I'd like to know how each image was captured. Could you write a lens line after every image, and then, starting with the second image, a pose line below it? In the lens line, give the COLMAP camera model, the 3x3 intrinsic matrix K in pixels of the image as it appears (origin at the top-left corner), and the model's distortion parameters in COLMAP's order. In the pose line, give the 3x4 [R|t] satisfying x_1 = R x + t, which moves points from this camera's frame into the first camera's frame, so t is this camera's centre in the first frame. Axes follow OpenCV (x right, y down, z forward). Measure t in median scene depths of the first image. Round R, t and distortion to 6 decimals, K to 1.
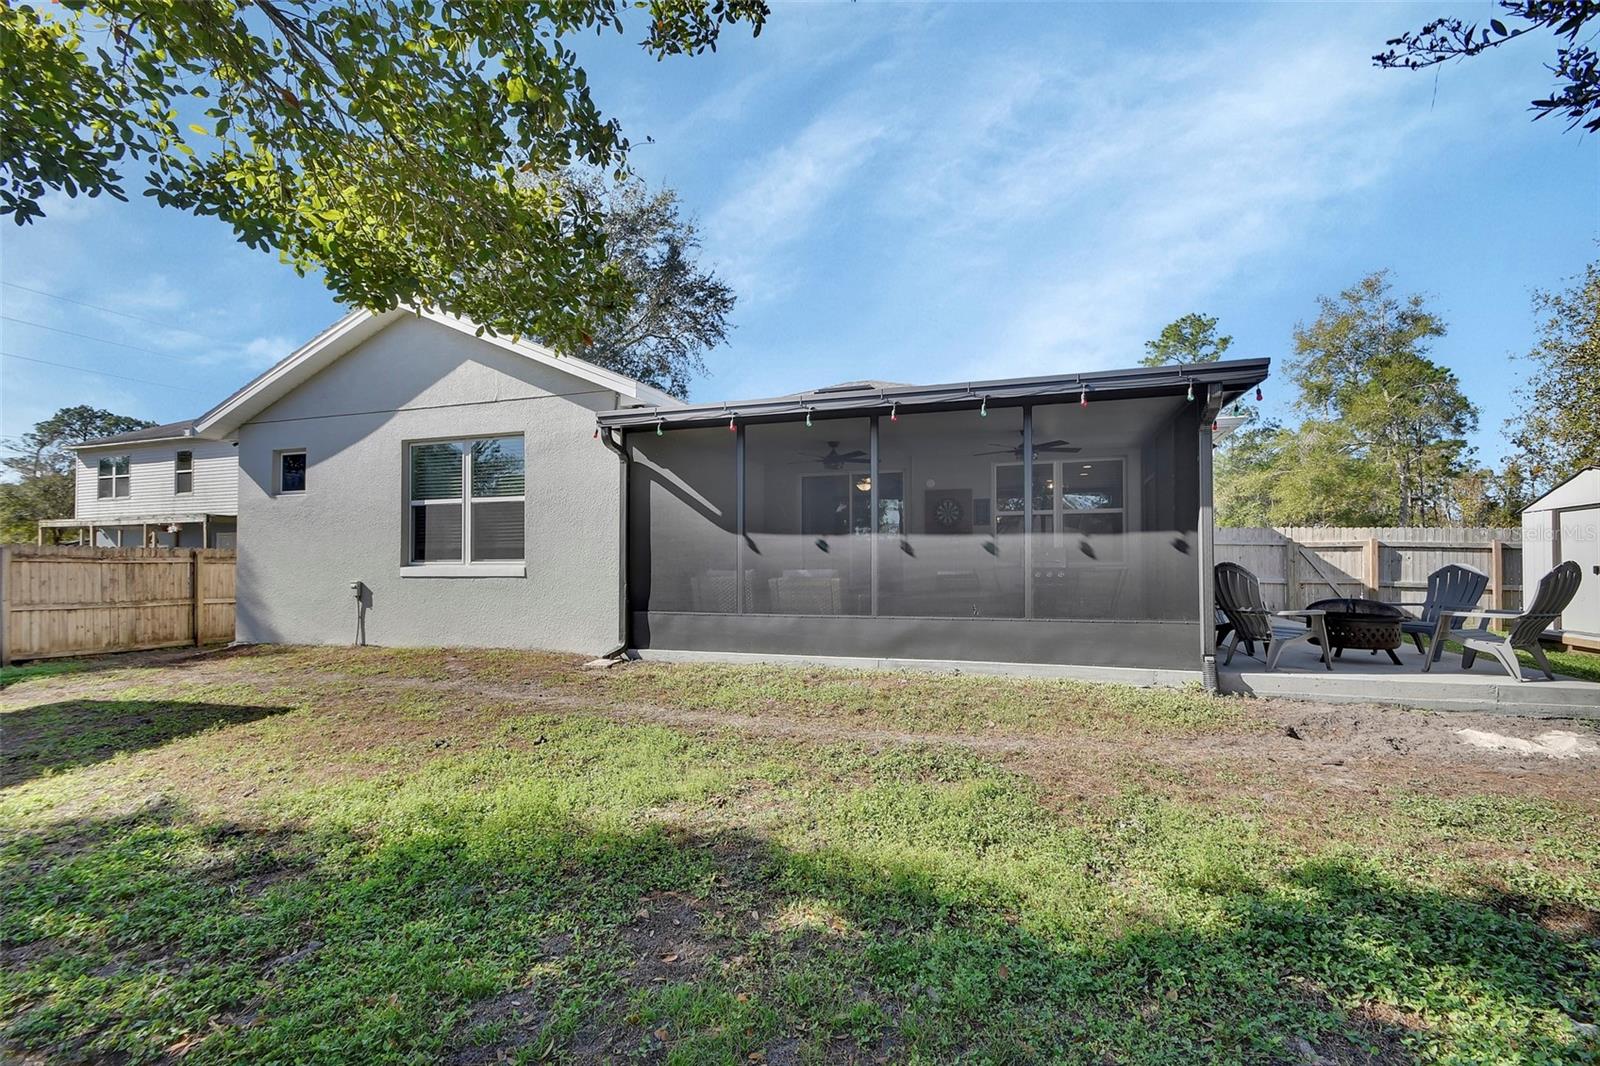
lens RADIAL K [[749.0, 0, 800.3], [0, 749.0, 542.4], [0, 0, 1]] dist [0.012443, -0.001902]
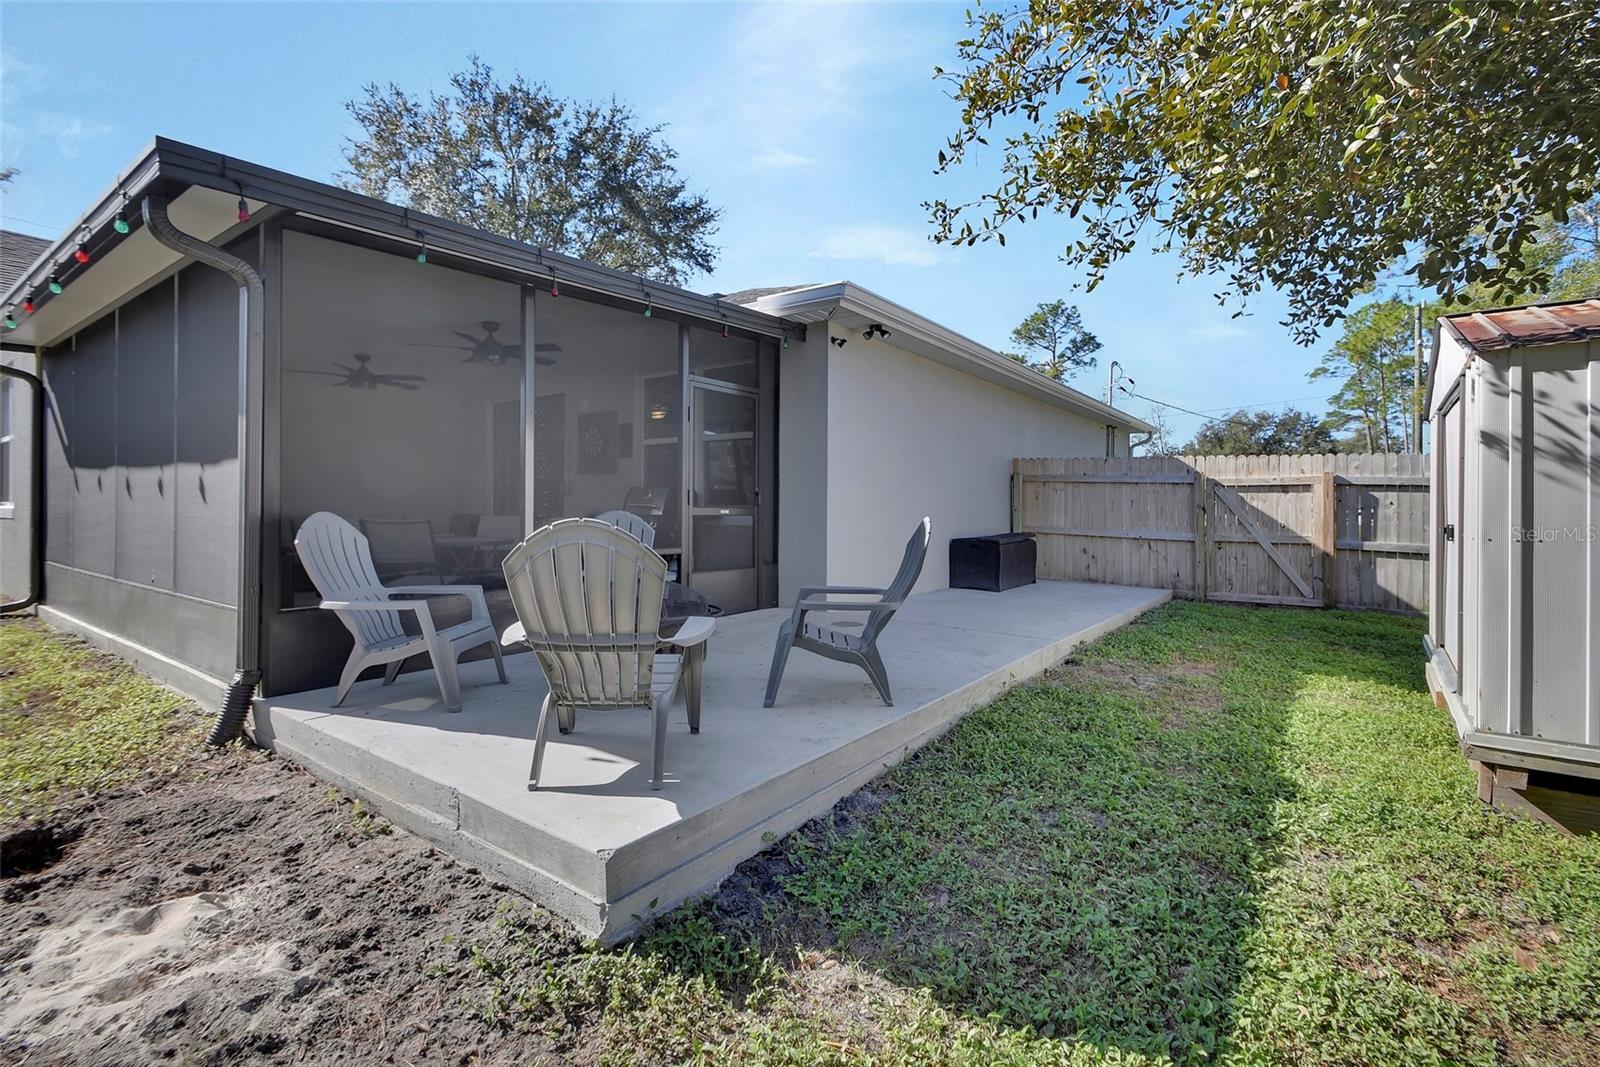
lens RADIAL K [[749.0, 0, 782.0], [0, 749.0, 498.6], [0, 0, 1]] dist [0.012443, -0.001902]
pose [[0.951364, 0.004568, -0.308035, 0.523767], [0.002154, 0.999767, 0.021480, 0.002443], [0.308061, -0.021099, 0.951132, 0.266619]]
